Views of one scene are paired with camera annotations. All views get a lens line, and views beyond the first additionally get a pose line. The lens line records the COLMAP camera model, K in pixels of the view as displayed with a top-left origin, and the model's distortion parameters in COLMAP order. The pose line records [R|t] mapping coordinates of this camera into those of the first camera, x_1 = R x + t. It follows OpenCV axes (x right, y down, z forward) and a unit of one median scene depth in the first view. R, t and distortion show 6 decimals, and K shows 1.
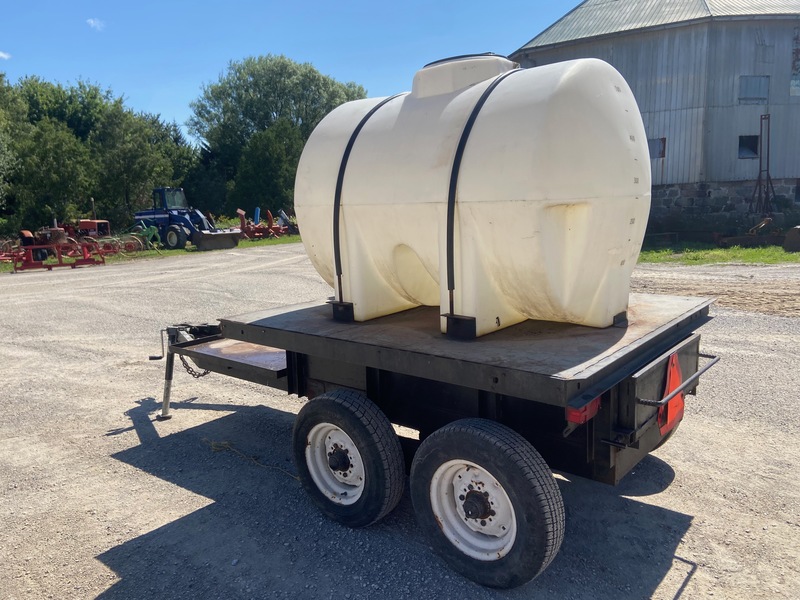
lens RADIAL K [[608.6, 0, 400.1], [0, 608.6, 301.5], [0, 0, 1]] dist [0.099652, -0.117197]
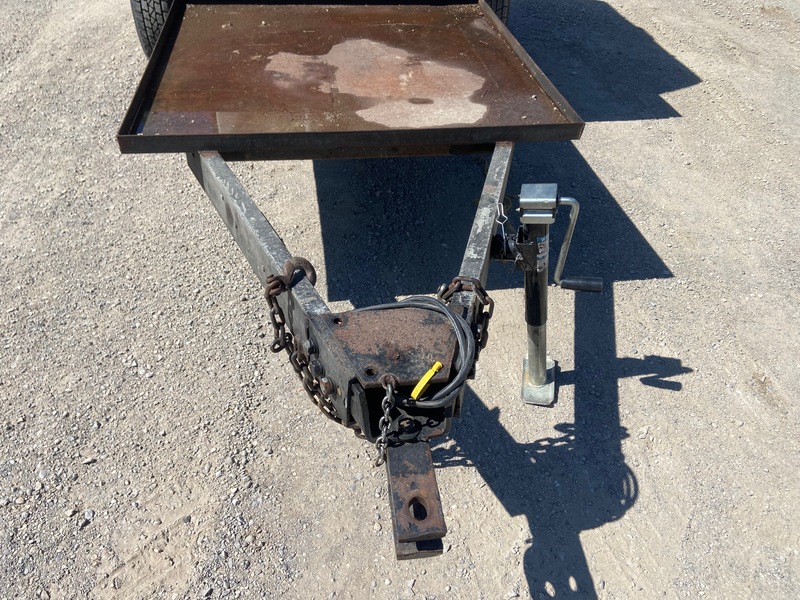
lens RADIAL K [[608.6, 0, 401.6], [0, 608.6, 299.7], [0, 0, 1]] dist [0.099652, -0.117197]
pose [[-0.743147, -0.437287, 0.506470, -0.481340], [0.096170, 0.679251, 0.727577, -0.126121], [-0.662181, 0.589404, -0.462730, 1.184797]]
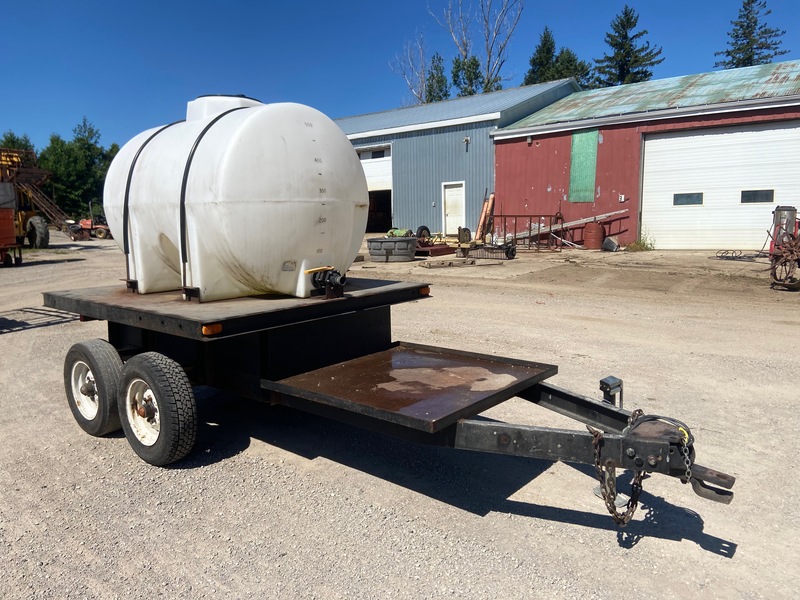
lens RADIAL K [[608.6, 0, 388.4], [0, 608.6, 296.8], [0, 0, 1]] dist [0.099652, -0.117197]
pose [[-0.998466, 0.045352, 0.031764, -0.167067], [0.052698, 0.954404, 0.293828, -0.234567], [-0.016990, 0.295052, -0.955330, 1.570628]]
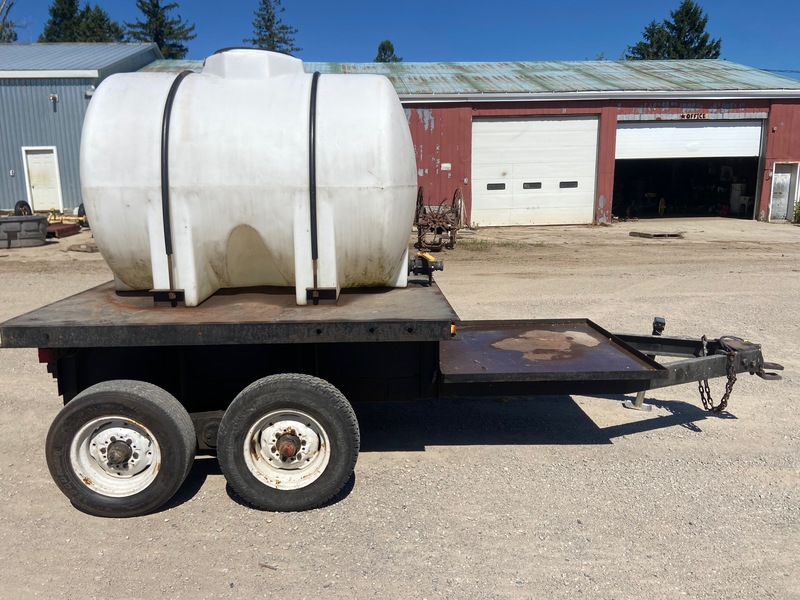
lens RADIAL K [[608.6, 0, 395.8], [0, 608.6, 294.4], [0, 0, 1]] dist [0.099652, -0.117197]
pose [[-0.741106, 0.158061, -0.652517, 0.456992], [-0.081103, 0.943699, 0.320710, -0.237776], [0.666471, 0.290601, -0.686562, 1.330063]]
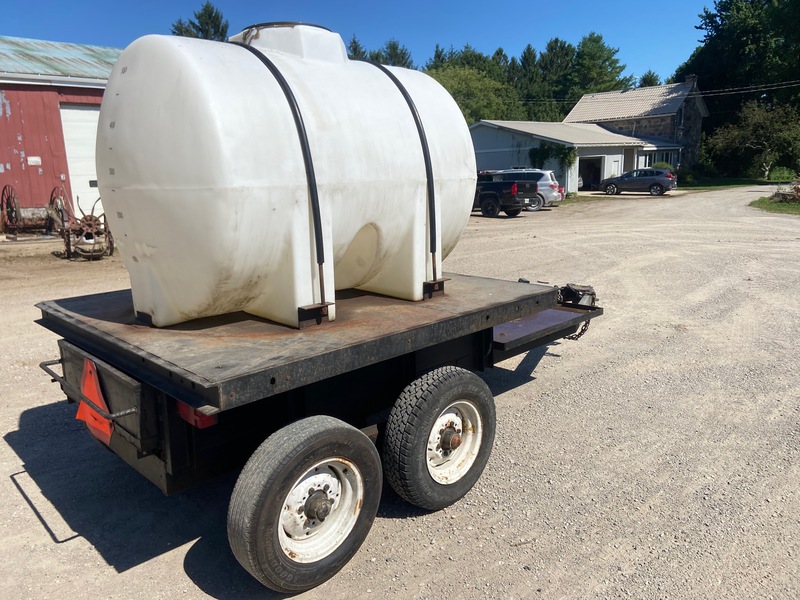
lens RADIAL K [[608.6, 0, 397.4], [0, 608.6, 298.0], [0, 0, 1]] dist [0.099652, -0.117197]
pose [[-0.102823, 0.238266, -0.965741, 0.723080], [-0.135949, 0.958411, 0.250932, -0.171676], [0.985366, 0.157093, -0.066155, 0.850172]]
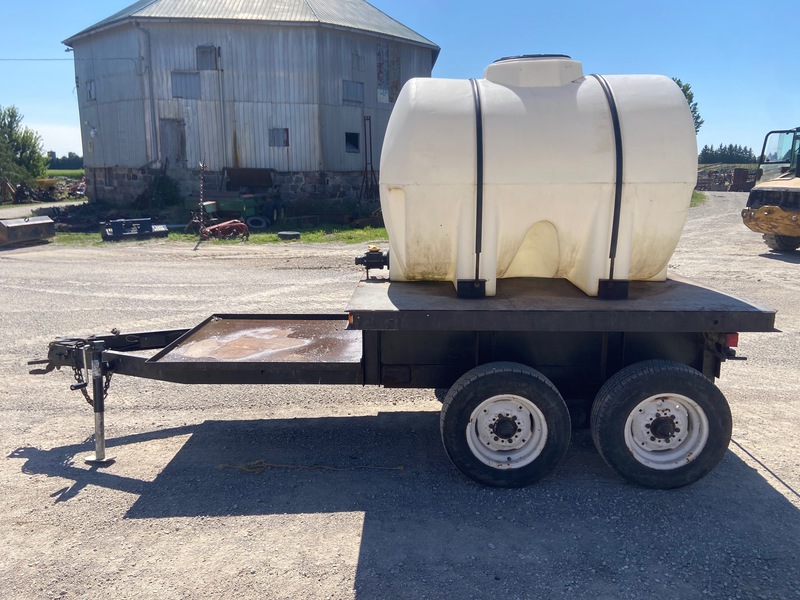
lens RADIAL K [[608.6, 0, 397.3], [0, 608.6, 297.4], [0, 0, 1]] dist [0.099652, -0.117197]
pose [[0.780482, -0.092752, 0.618259, -0.542250], [0.080945, 0.995601, 0.047177, -0.017969], [-0.619915, 0.013225, 0.784557, 0.180378]]
